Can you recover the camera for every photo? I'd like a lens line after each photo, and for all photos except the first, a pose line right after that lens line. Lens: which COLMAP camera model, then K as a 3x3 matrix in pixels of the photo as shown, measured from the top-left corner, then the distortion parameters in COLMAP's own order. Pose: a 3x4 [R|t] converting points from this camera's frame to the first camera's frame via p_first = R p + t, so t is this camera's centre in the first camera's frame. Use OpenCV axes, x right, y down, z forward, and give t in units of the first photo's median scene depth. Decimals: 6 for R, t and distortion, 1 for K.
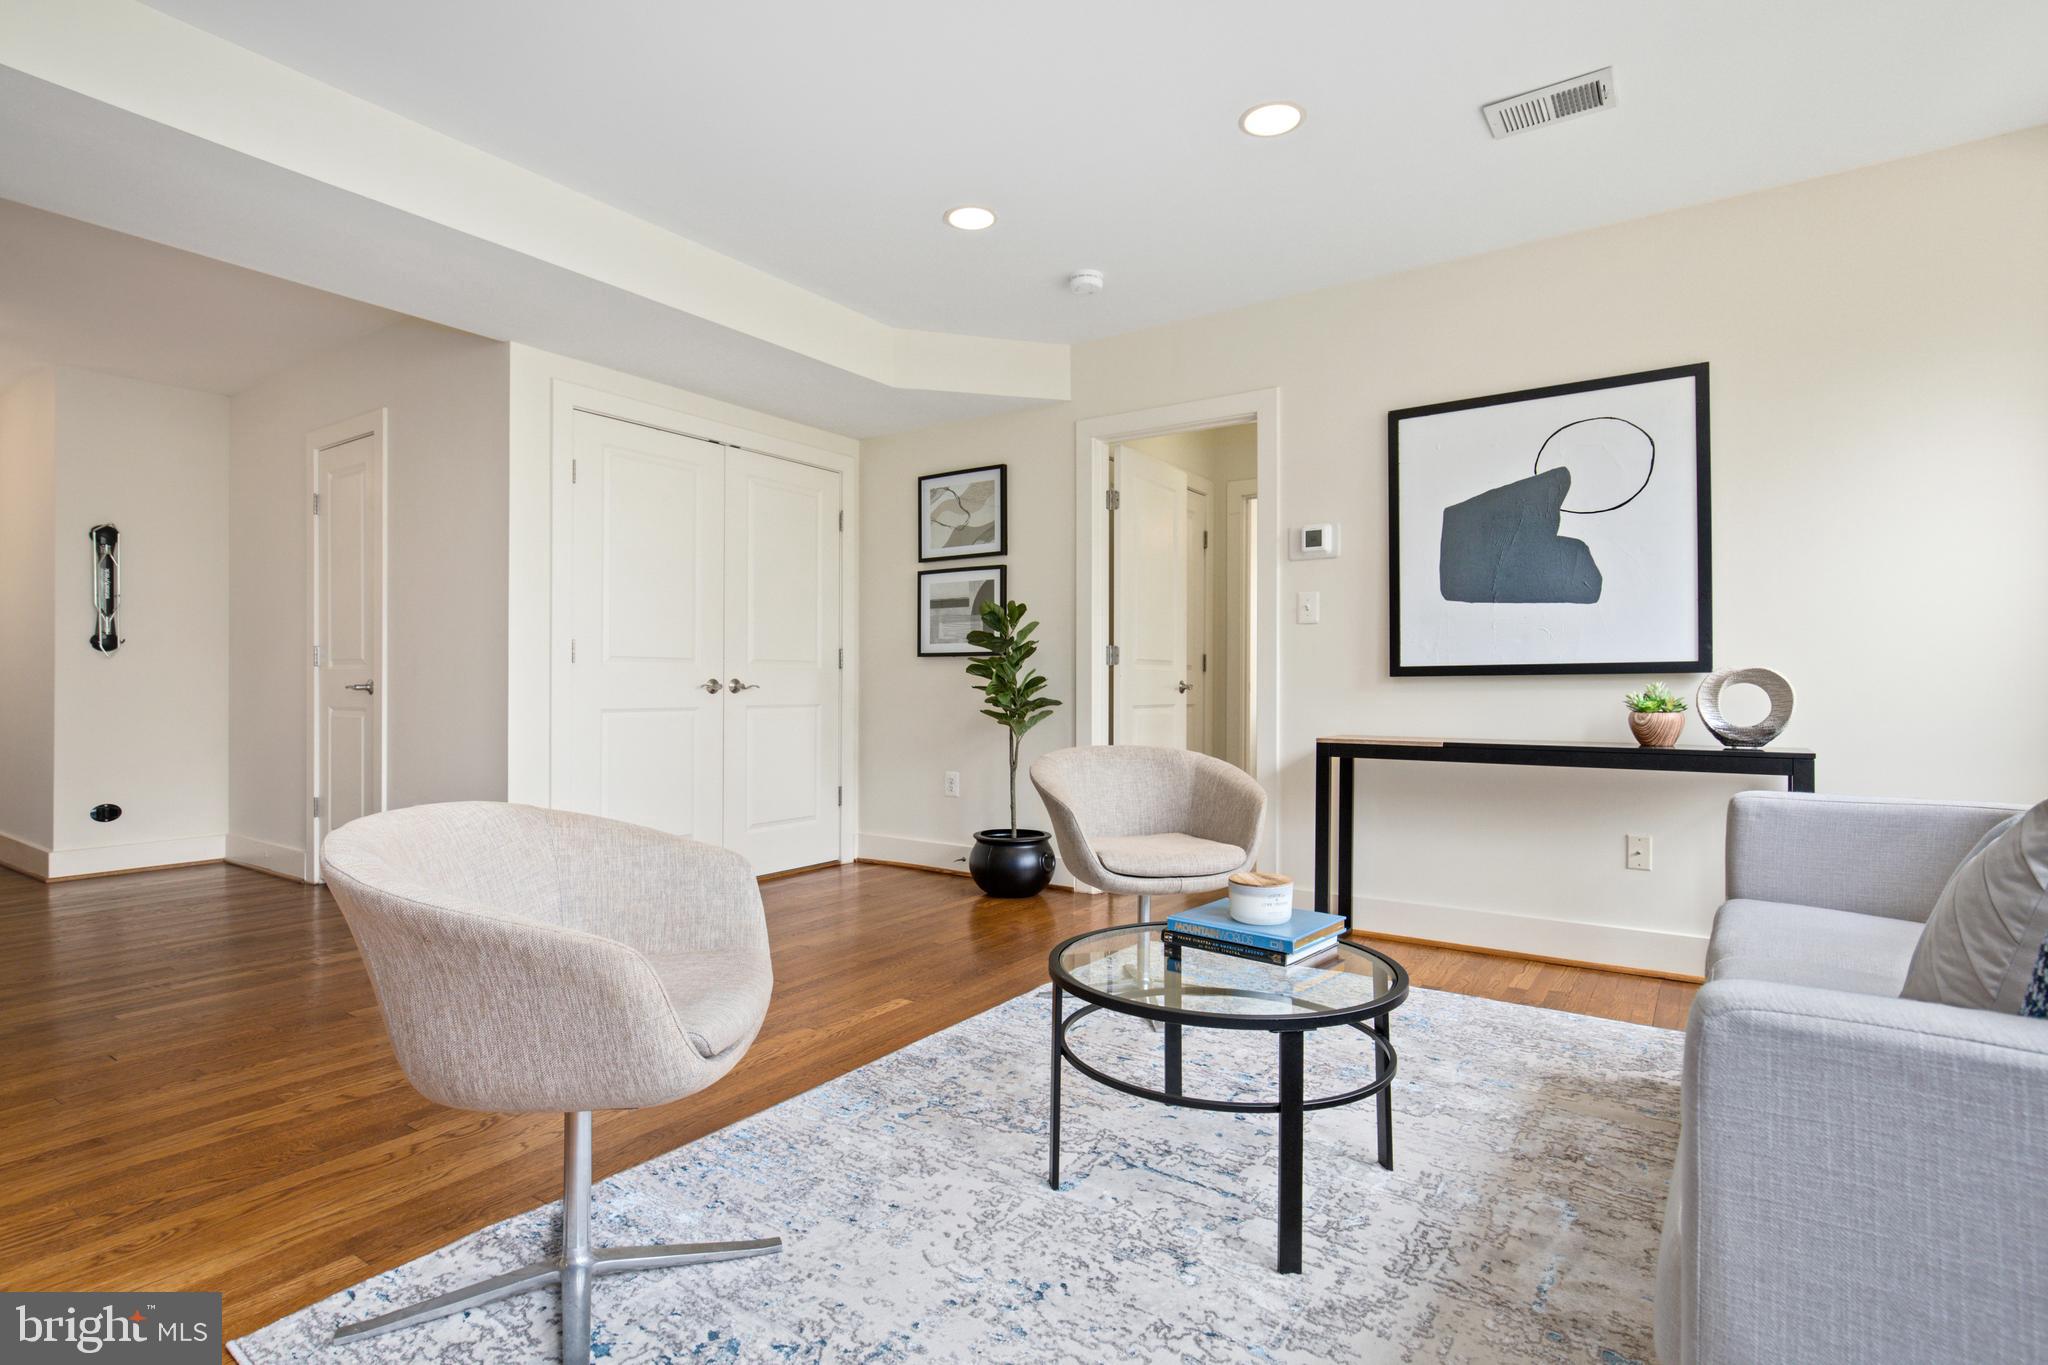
lens RADIAL K [[1013.3, 0, 1004.5], [0, 1013.3, 678.8], [0, 0, 1]] dist [-0.005096, 0.004485]
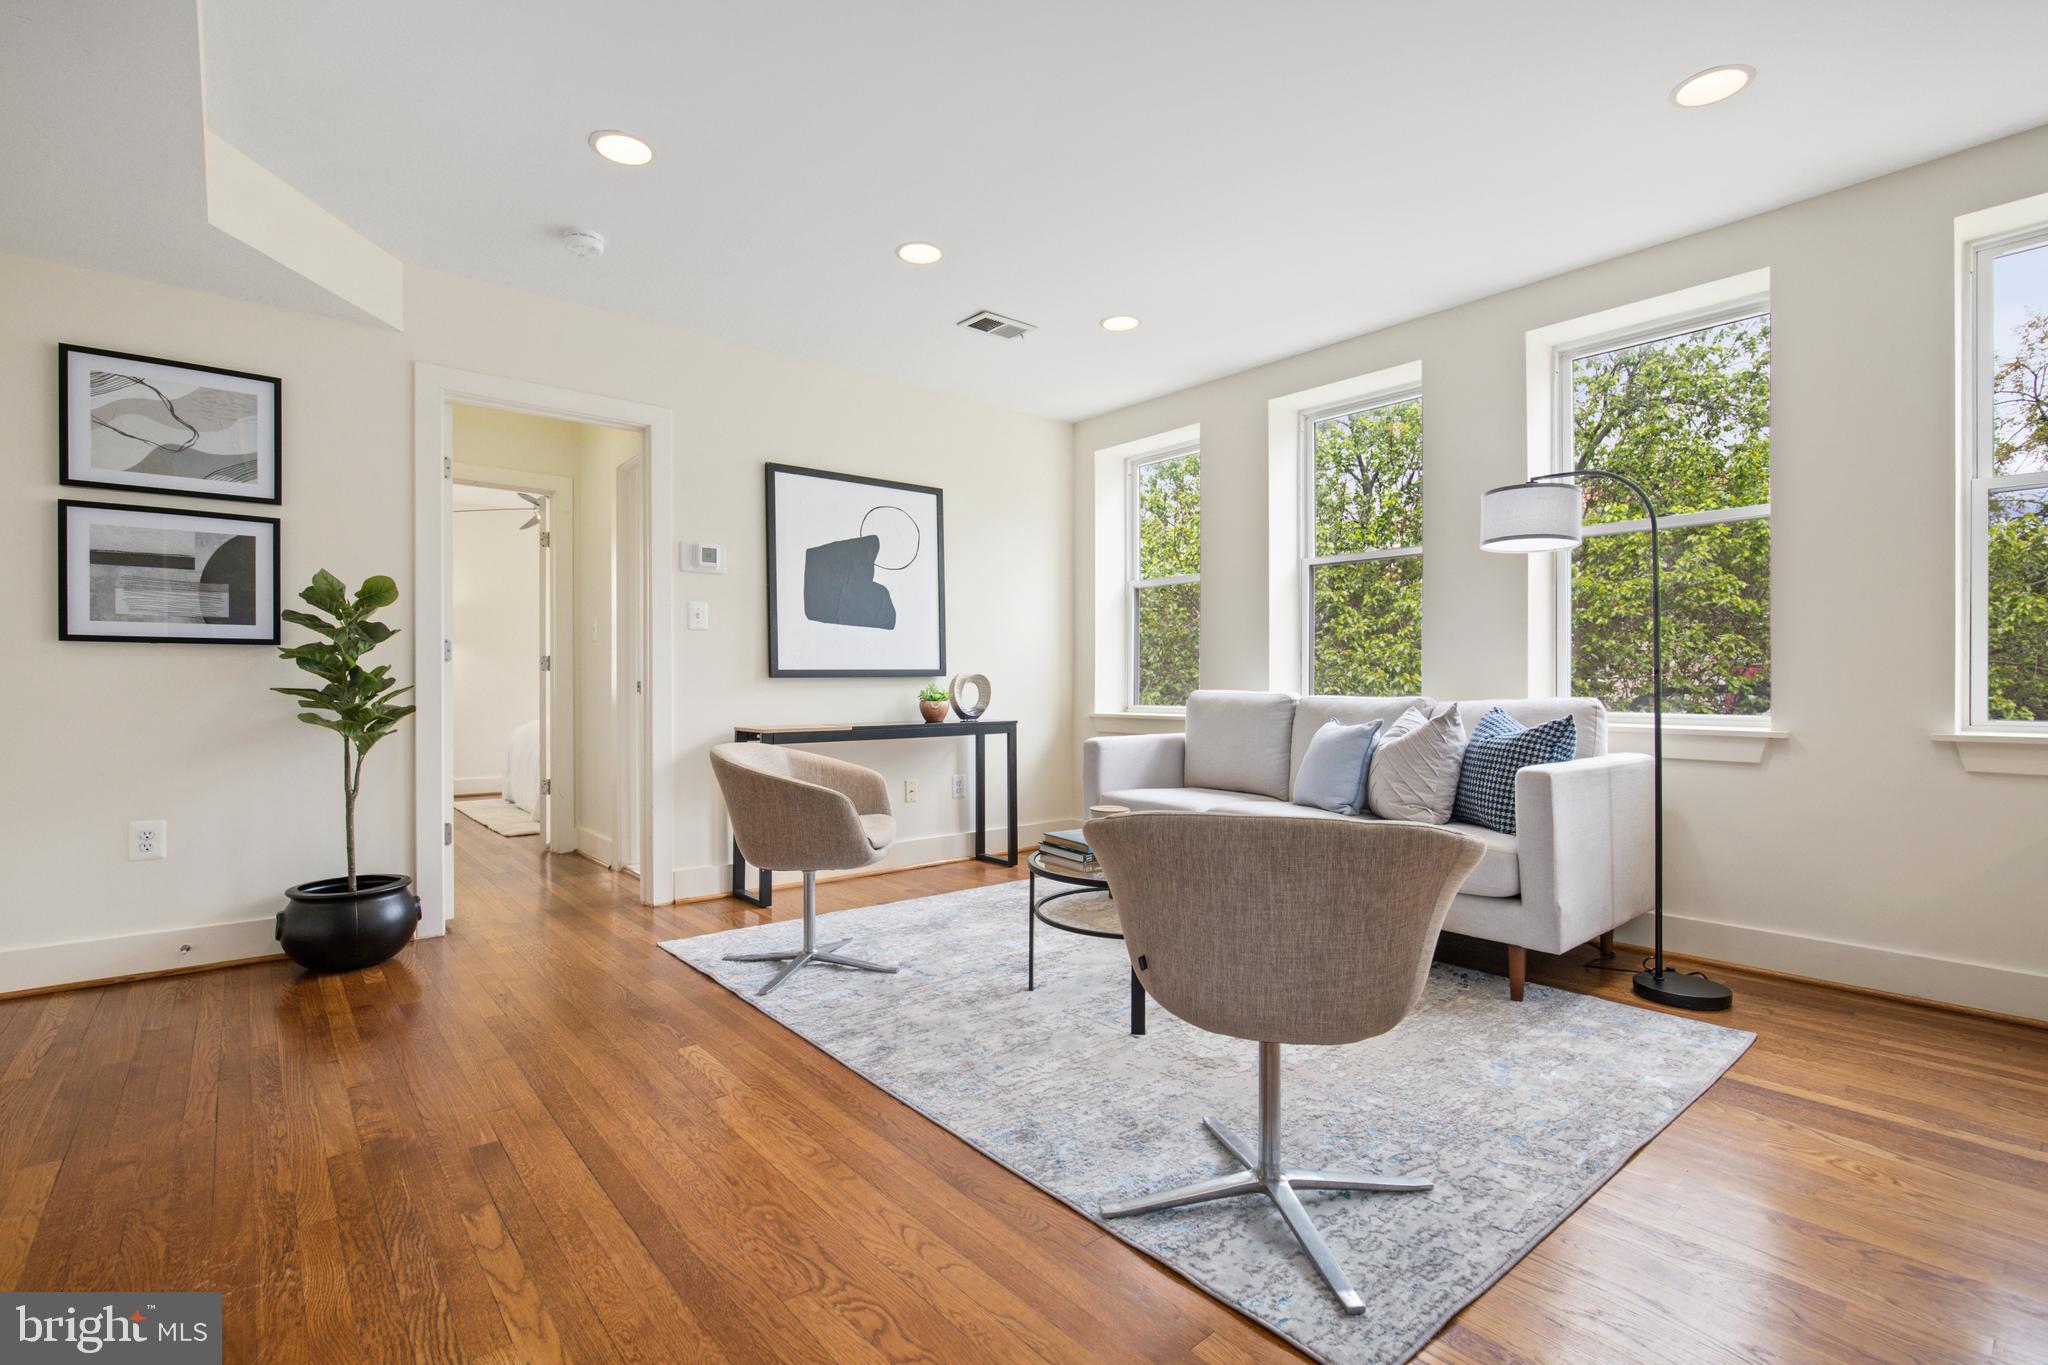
lens RADIAL K [[926.4, 0, 1028.4], [0, 926.4, 684.1], [0, 0, 1]] dist [-0.018119, 0.005892]
pose [[0.247807, -0.003357, 0.968804, -0.632866], [-0.001923, 0.999990, 0.003957, 0.000524], [-0.968808, -0.002843, 0.247798, 0.416986]]
